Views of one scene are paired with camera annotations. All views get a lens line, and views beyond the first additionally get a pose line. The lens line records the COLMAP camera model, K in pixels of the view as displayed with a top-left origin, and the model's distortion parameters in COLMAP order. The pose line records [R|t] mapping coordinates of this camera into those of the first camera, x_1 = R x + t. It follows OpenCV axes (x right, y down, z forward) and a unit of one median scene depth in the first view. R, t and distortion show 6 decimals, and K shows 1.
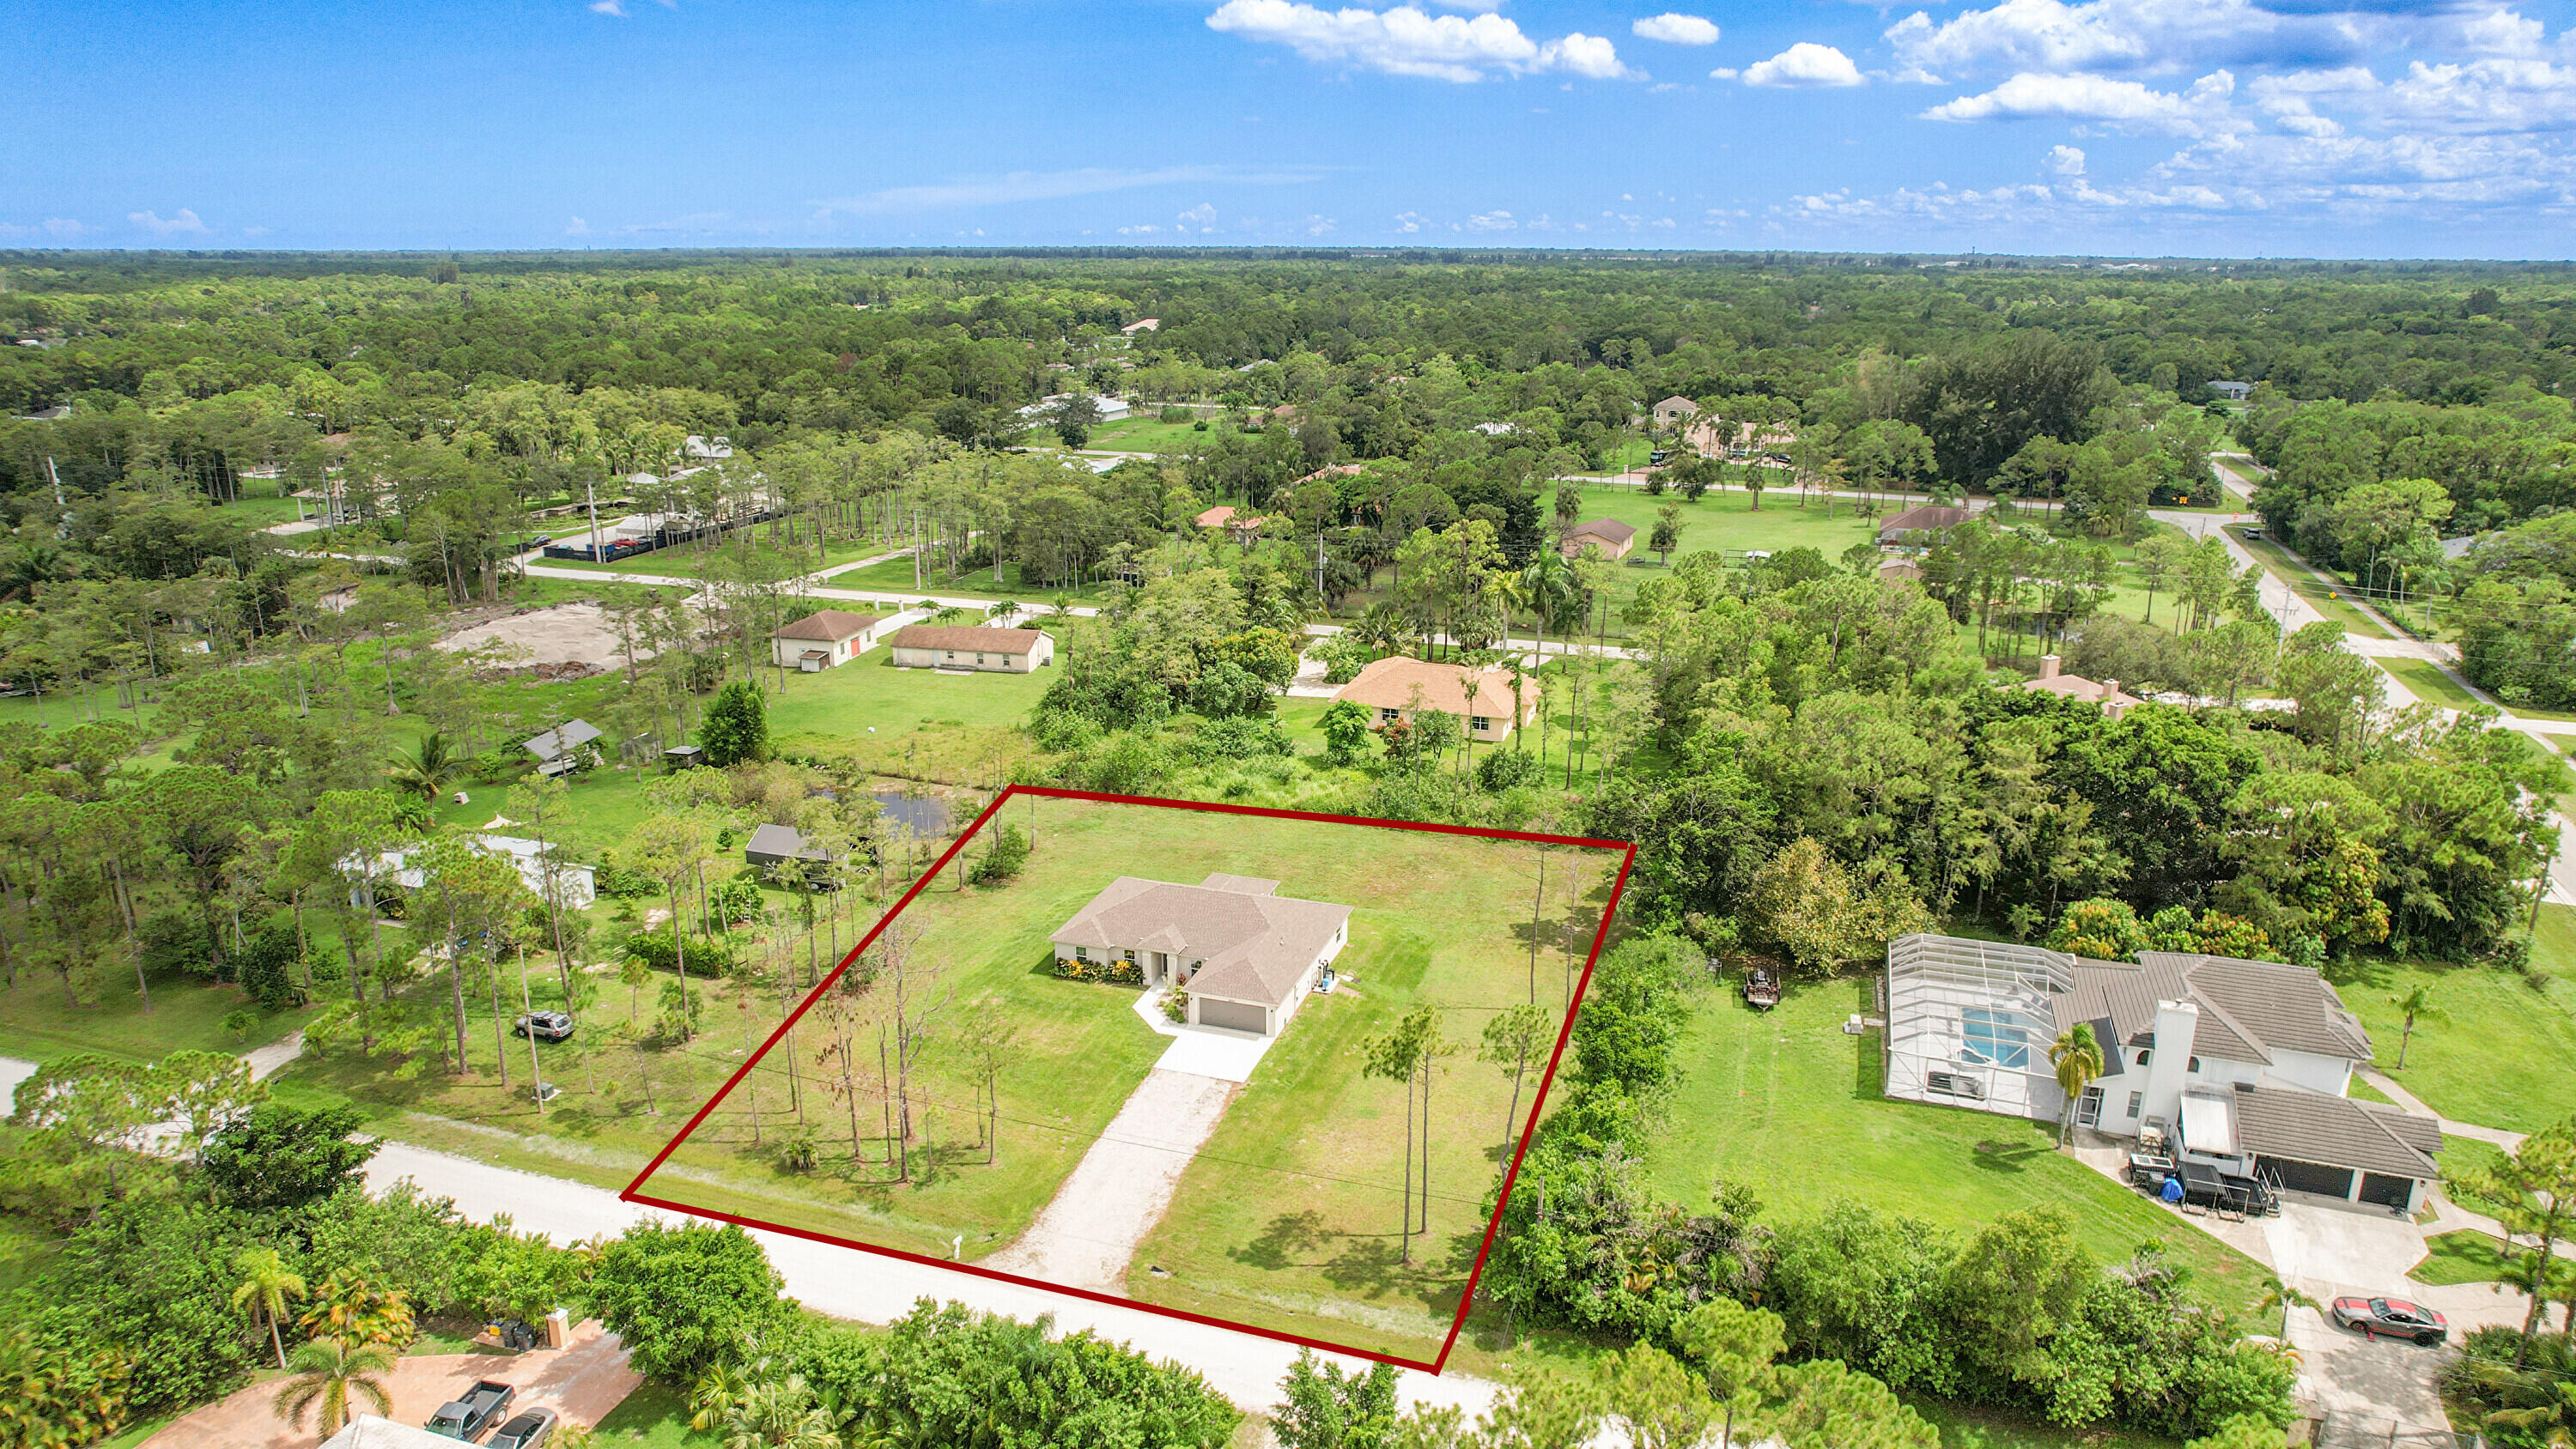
lens RADIAL K [[1649.2, 0, 1303.3], [0, 1649.2, 723.8], [0, 0, 1]] dist [-0.073482, 0.062528]
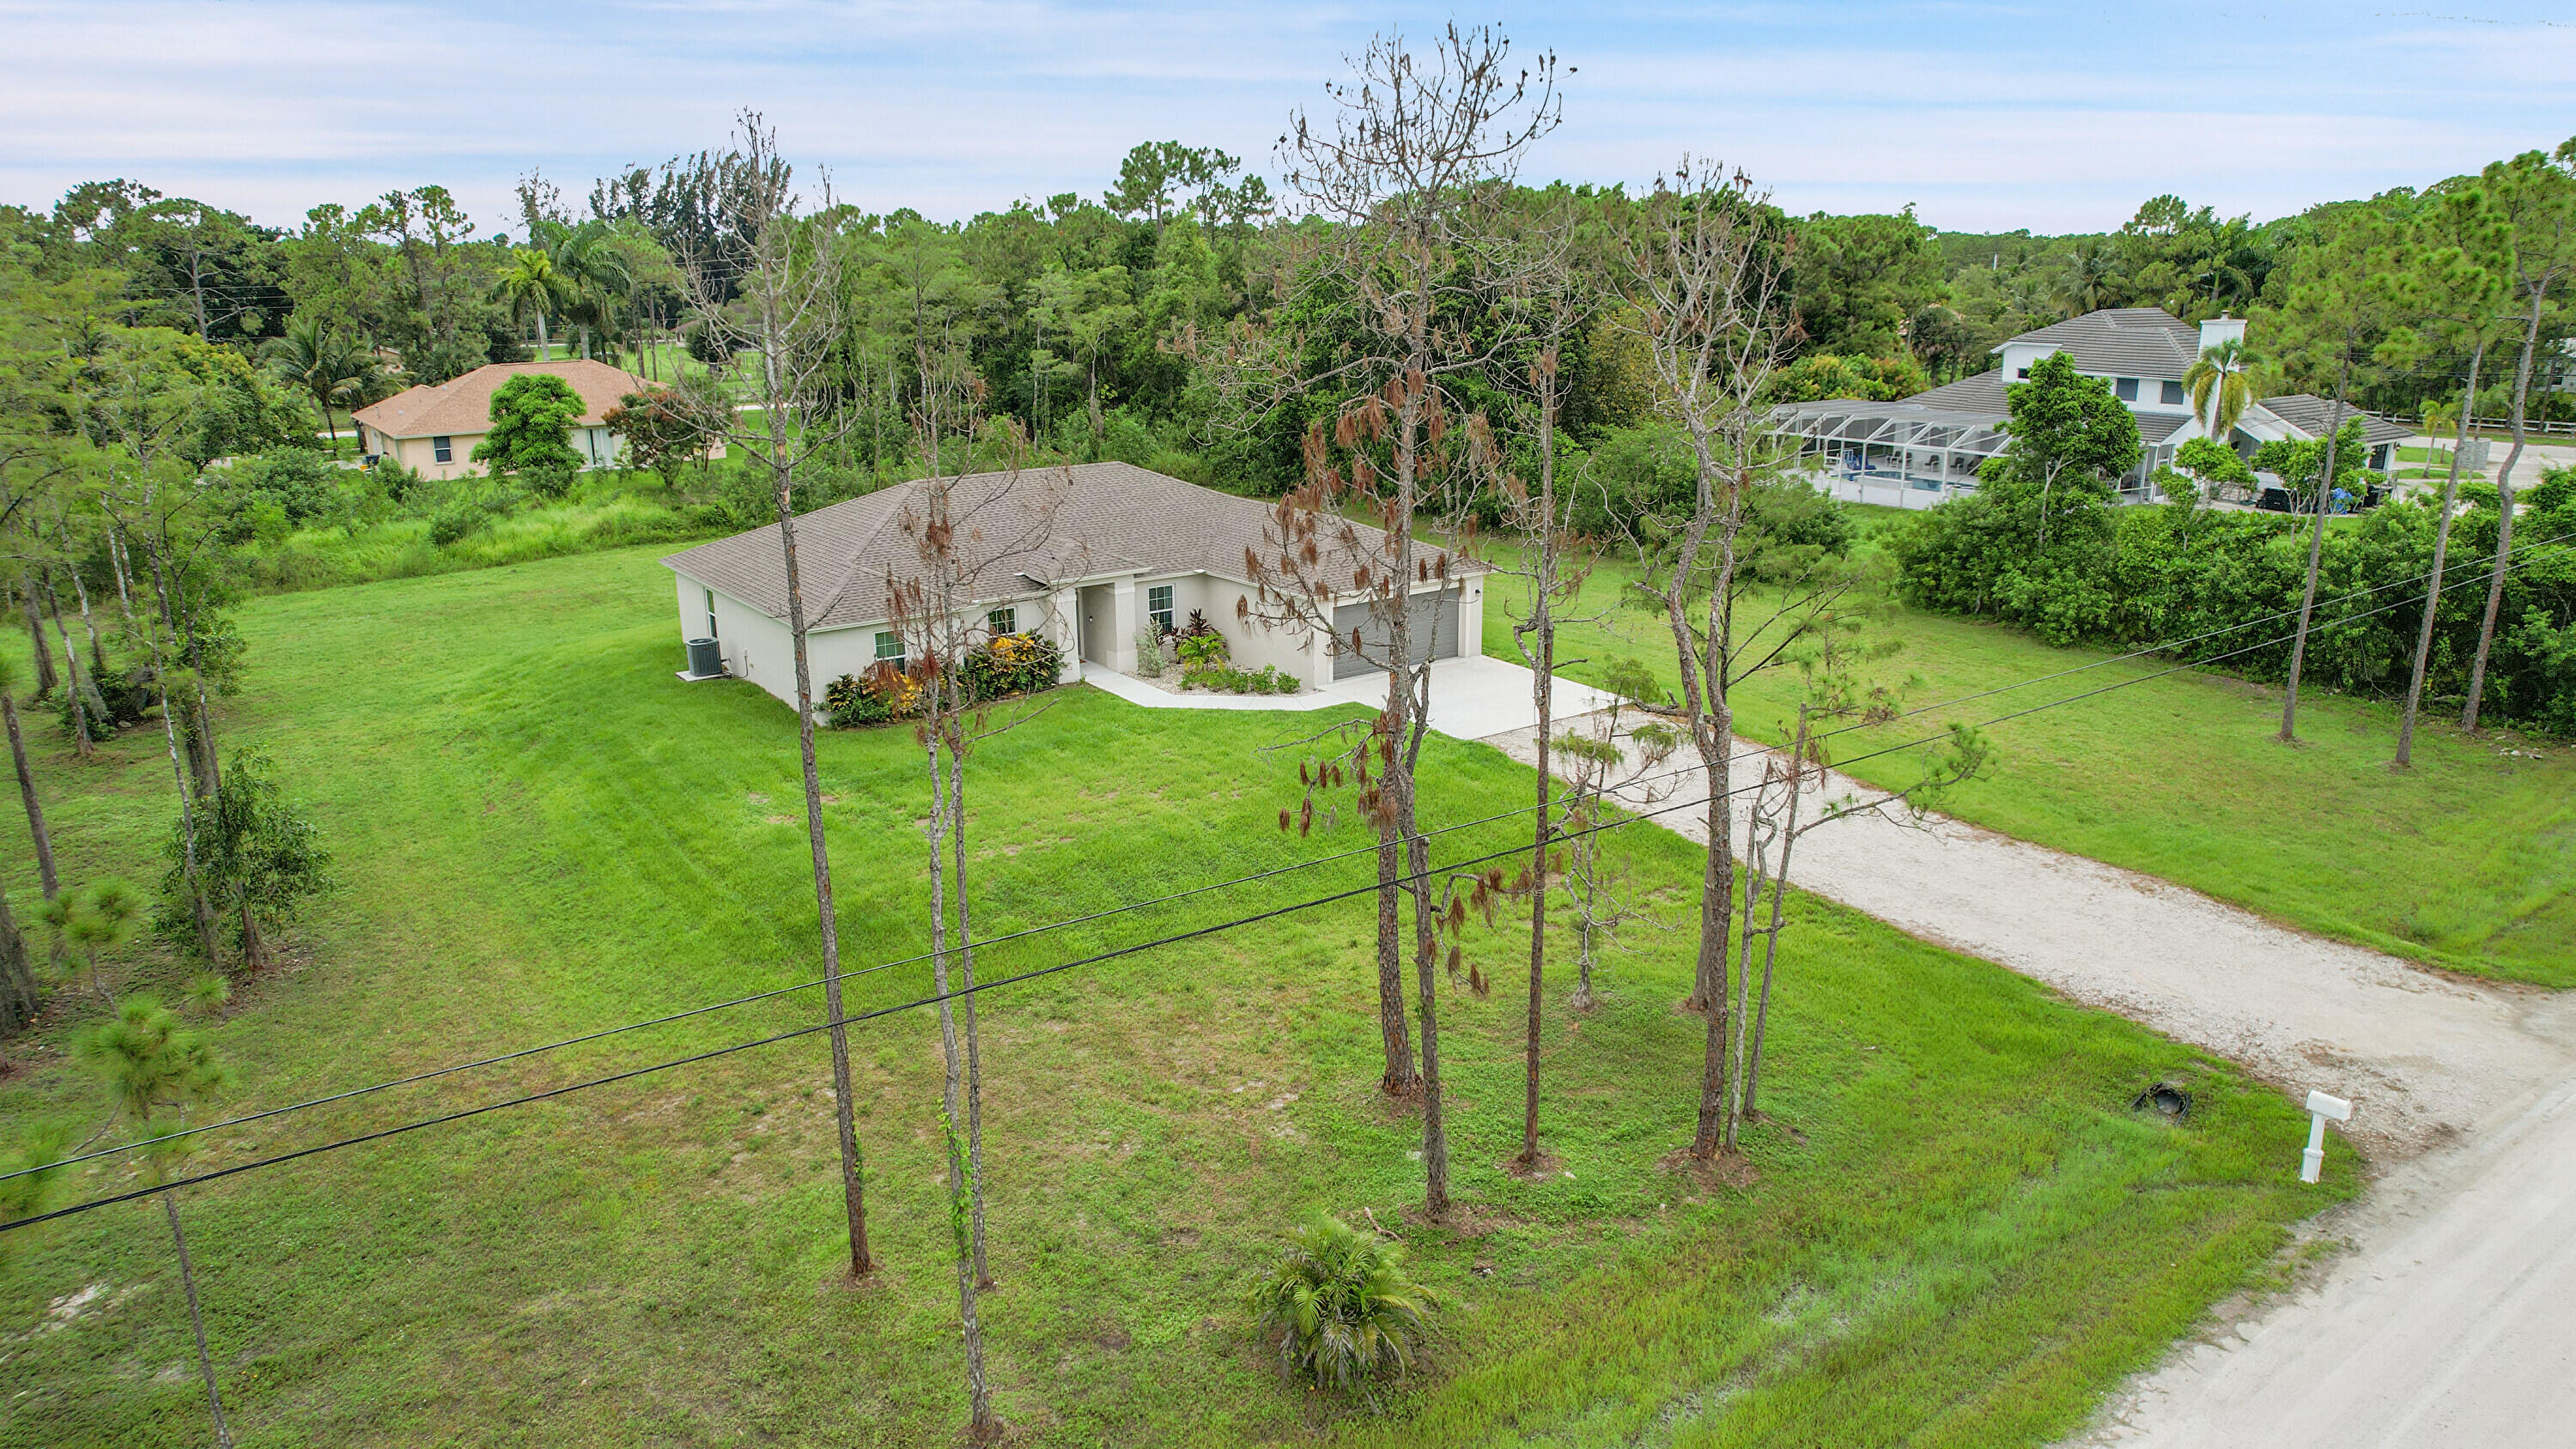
lens RADIAL K [[1649.2, 0, 1303.3], [0, 1649.2, 723.8], [0, 0, 1]] dist [-0.073482, 0.062528]
pose [[0.578578, -0.227229, 0.783336, -0.374073], [0.240503, 0.965236, 0.102356, 0.142333], [-0.779362, 0.129174, 0.613114, 0.722239]]
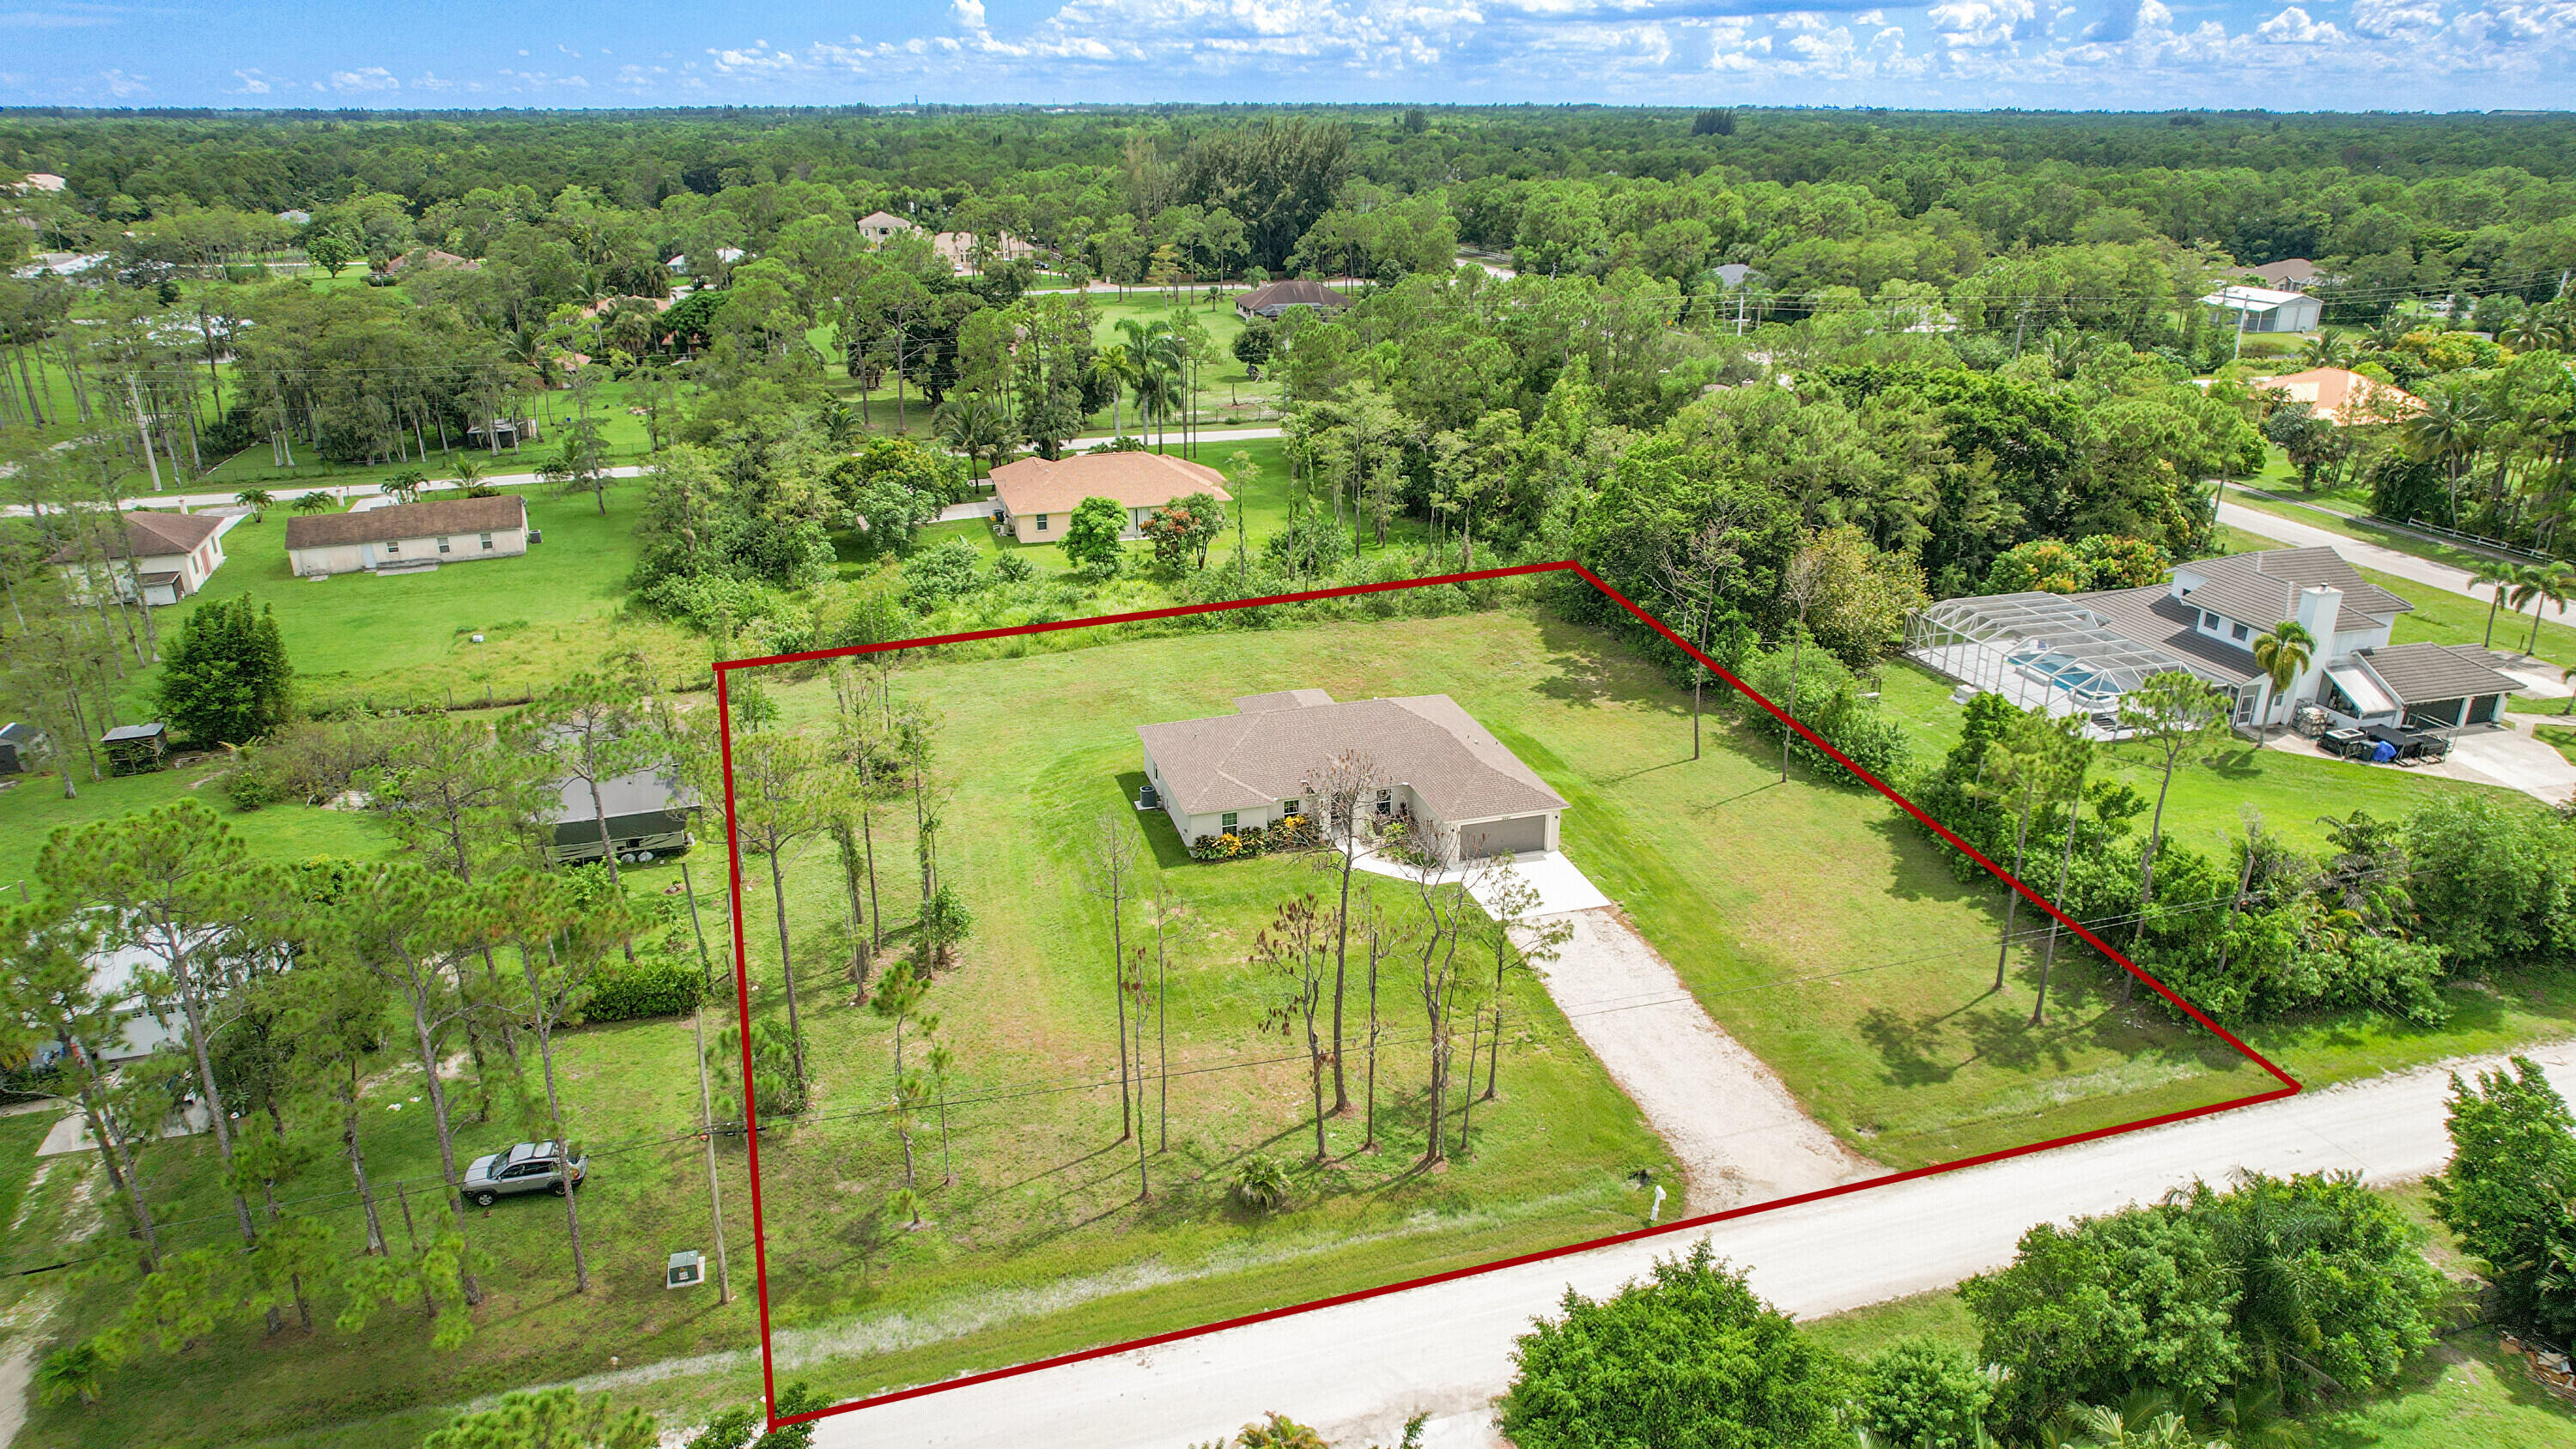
lens RADIAL K [[1649.2, 0, 1303.3], [0, 1649.2, 723.8], [0, 0, 1]] dist [-0.073482, 0.062528]
pose [[0.818414, -0.206913, 0.536083, -0.491221], [0.164007, 0.978226, 0.127185, 0.012306], [-0.550727, -0.016169, 0.834529, 0.391786]]
